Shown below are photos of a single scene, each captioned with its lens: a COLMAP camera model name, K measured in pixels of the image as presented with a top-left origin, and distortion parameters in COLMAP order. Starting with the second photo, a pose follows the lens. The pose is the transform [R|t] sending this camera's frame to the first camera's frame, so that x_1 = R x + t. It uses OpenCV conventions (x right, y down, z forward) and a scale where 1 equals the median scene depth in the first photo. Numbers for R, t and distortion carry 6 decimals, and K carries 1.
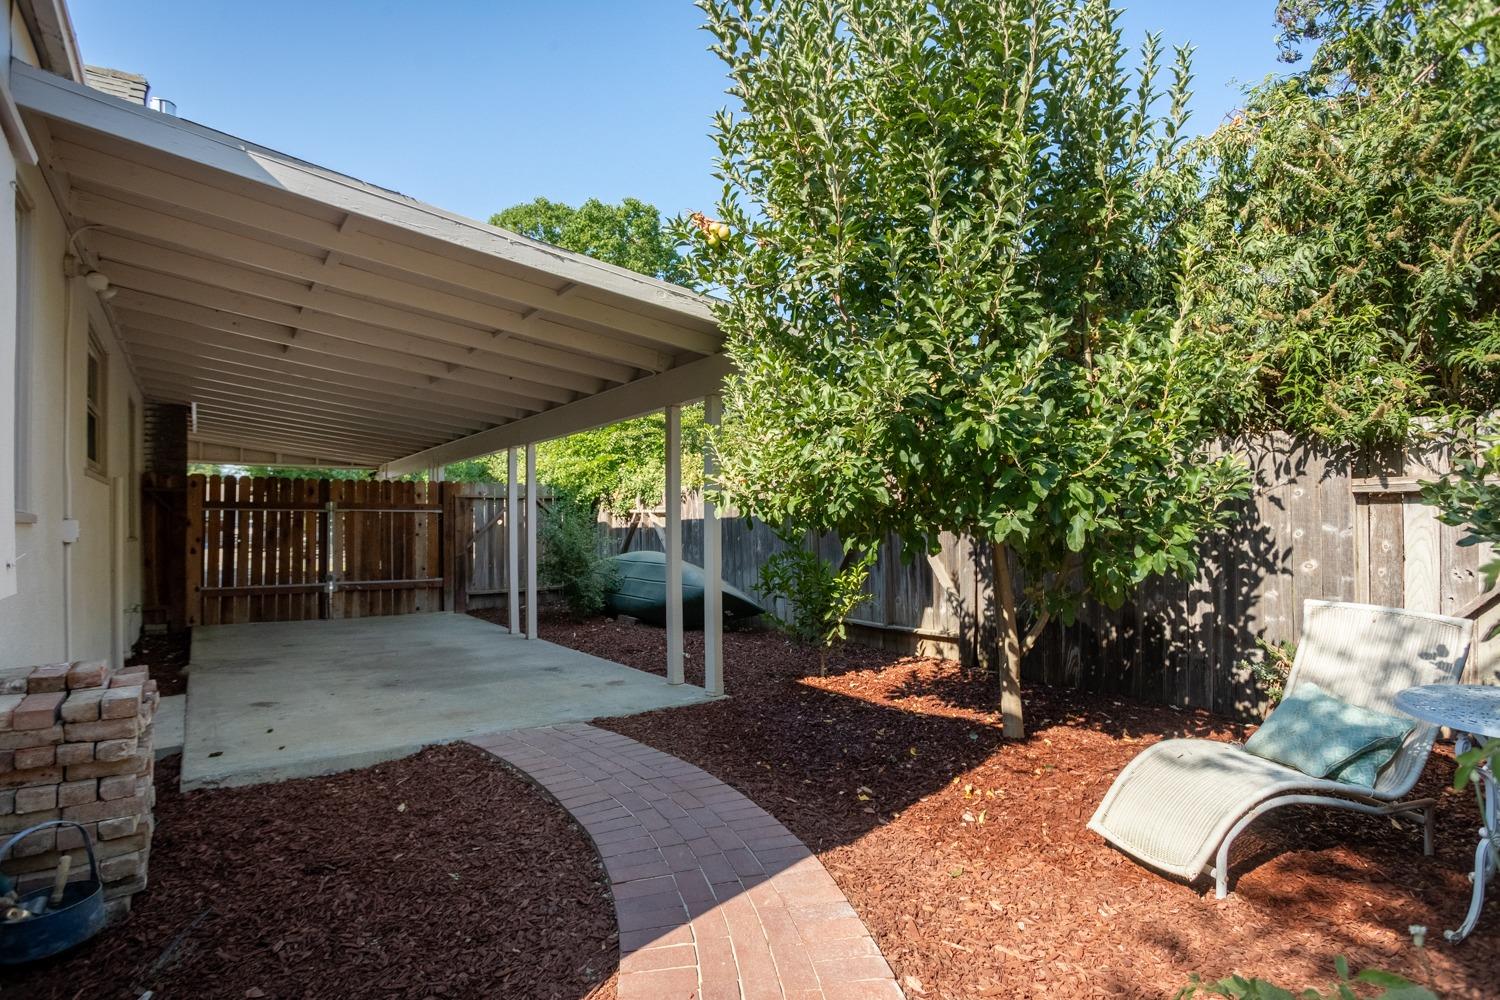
lens RADIAL K [[747.8, 0, 755.0], [0, 747.8, 508.8], [0, 0, 1]] dist [-0.069011, 0.023894]
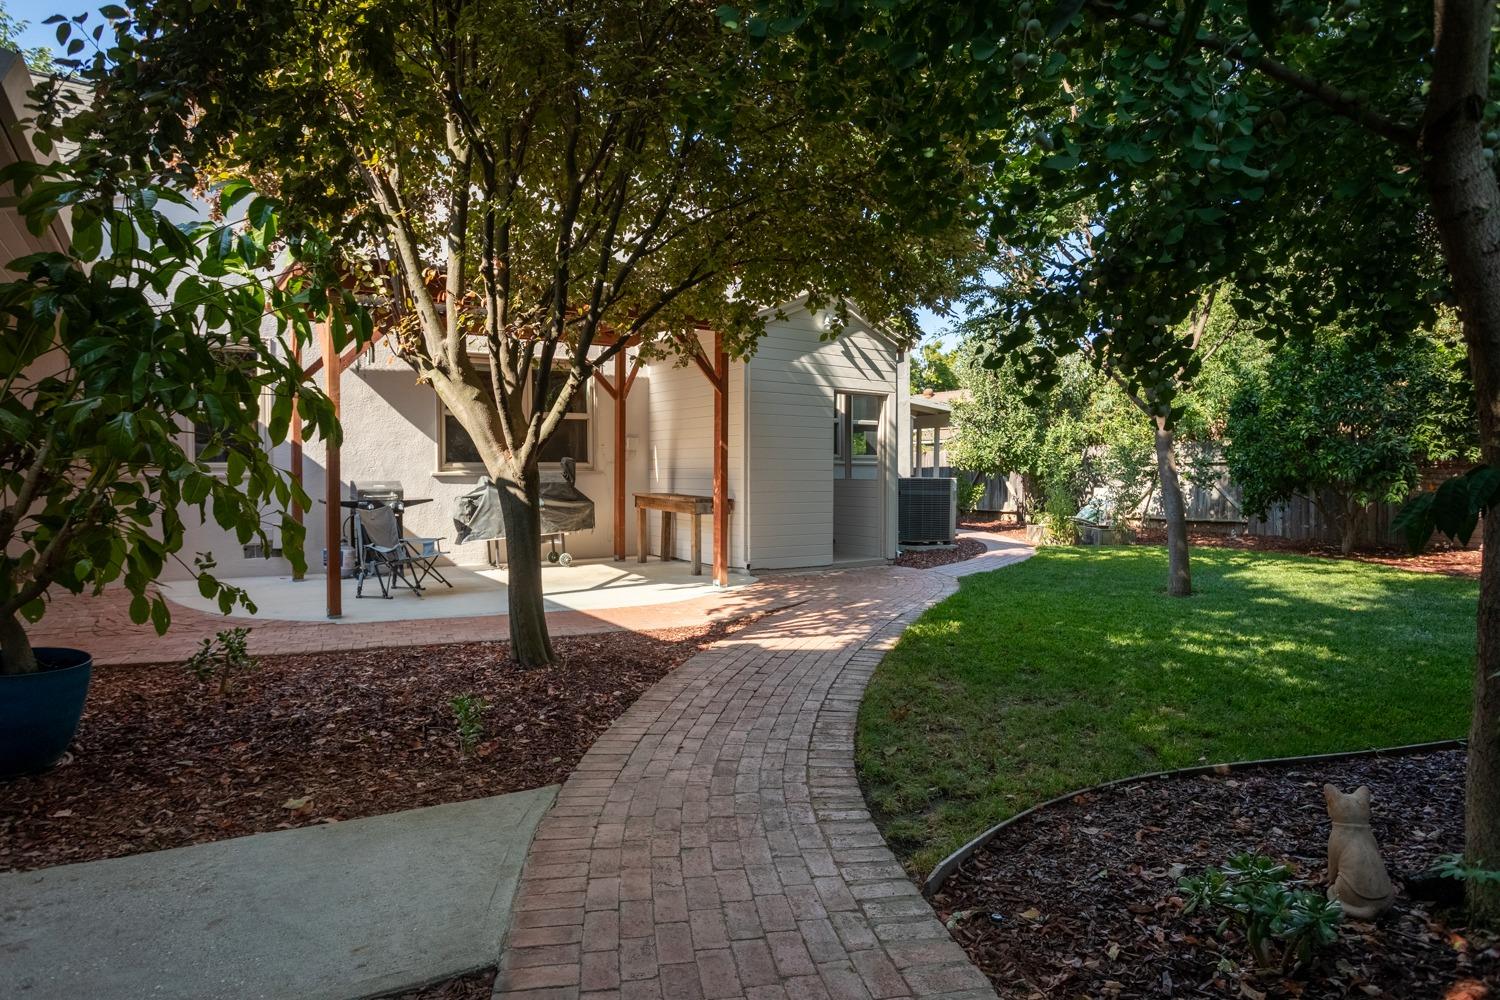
lens RADIAL K [[747.8, 0, 755.0], [0, 747.8, 508.8], [0, 0, 1]] dist [-0.069011, 0.023894]
pose [[0.995447, 0.013925, -0.094297, -0.655606], [-0.007493, 0.997642, 0.068220, -0.027161], [0.095025, -0.067203, 0.993204, -2.762926]]
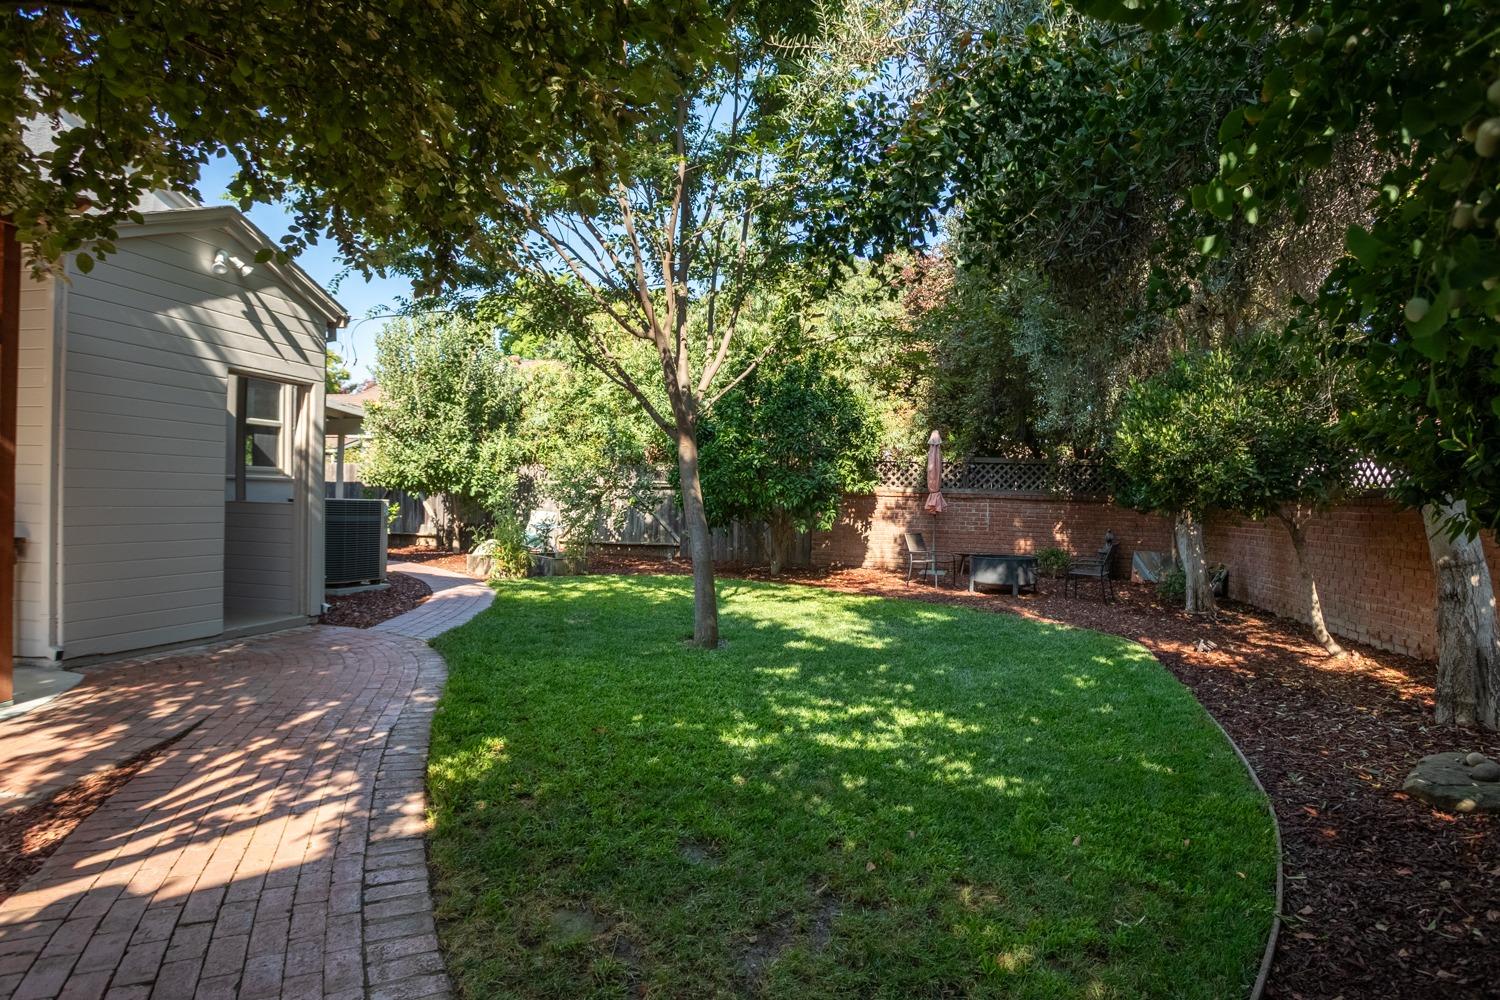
lens RADIAL K [[758.1, 0, 715.1], [0, 758.1, 507.3], [0, 0, 1]] dist [-0.065415, 0.026038]
pose [[0.795921, 0.017673, 0.605143, -0.740738], [-0.042920, 0.998706, 0.027284, -0.037793], [-0.603878, -0.047689, 0.795649, -2.280589]]
